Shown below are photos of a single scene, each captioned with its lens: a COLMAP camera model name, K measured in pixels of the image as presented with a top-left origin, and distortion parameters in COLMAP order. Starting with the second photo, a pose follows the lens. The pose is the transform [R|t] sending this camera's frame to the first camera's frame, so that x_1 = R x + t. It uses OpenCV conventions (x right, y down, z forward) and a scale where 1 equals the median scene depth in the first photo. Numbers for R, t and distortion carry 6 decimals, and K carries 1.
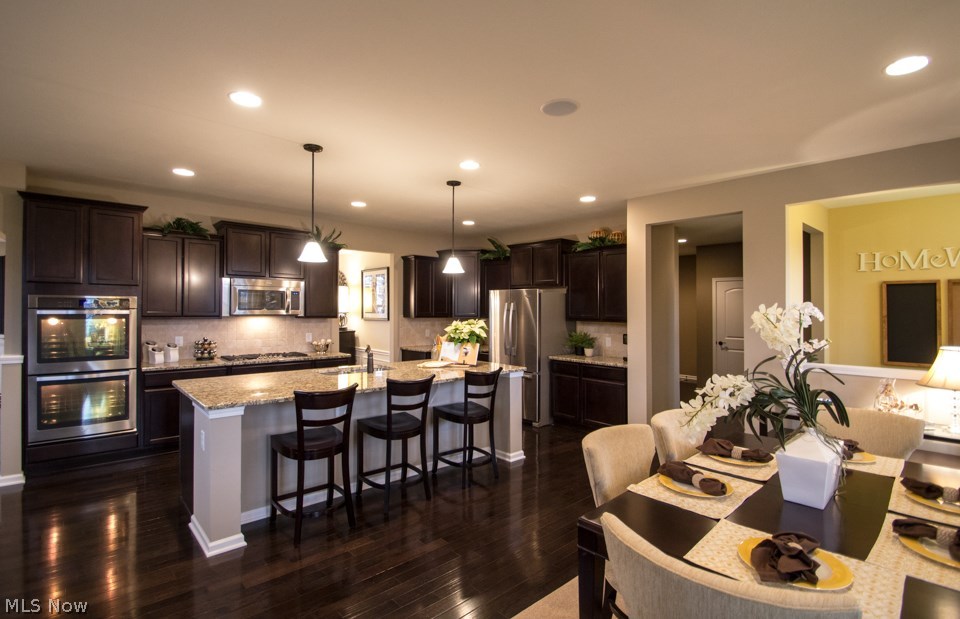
lens RADIAL K [[456.7, 0, 478.2], [0, 456.7, 311.2], [0, 0, 1]] dist [-0.001232, -0.000464]
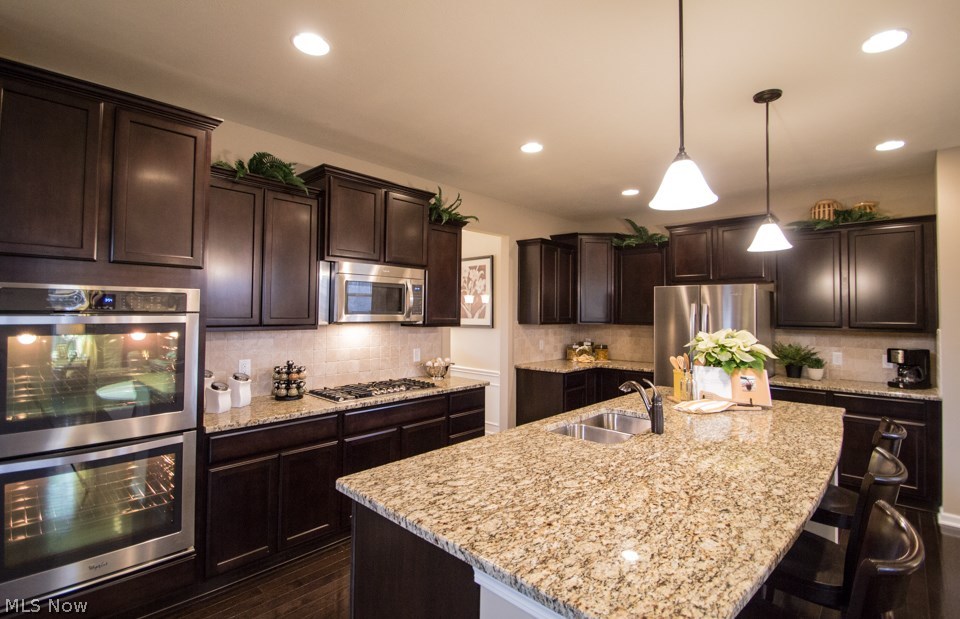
lens RADIAL K [[456.7, 0, 481.0], [0, 456.7, 302.4], [0, 0, 1]] dist [-0.001232, -0.000464]
pose [[0.997531, 0.001792, 0.070204, -0.390429], [0.000044, 0.999658, -0.026137, -0.002875], [-0.070227, 0.026076, 0.997190, 0.386909]]
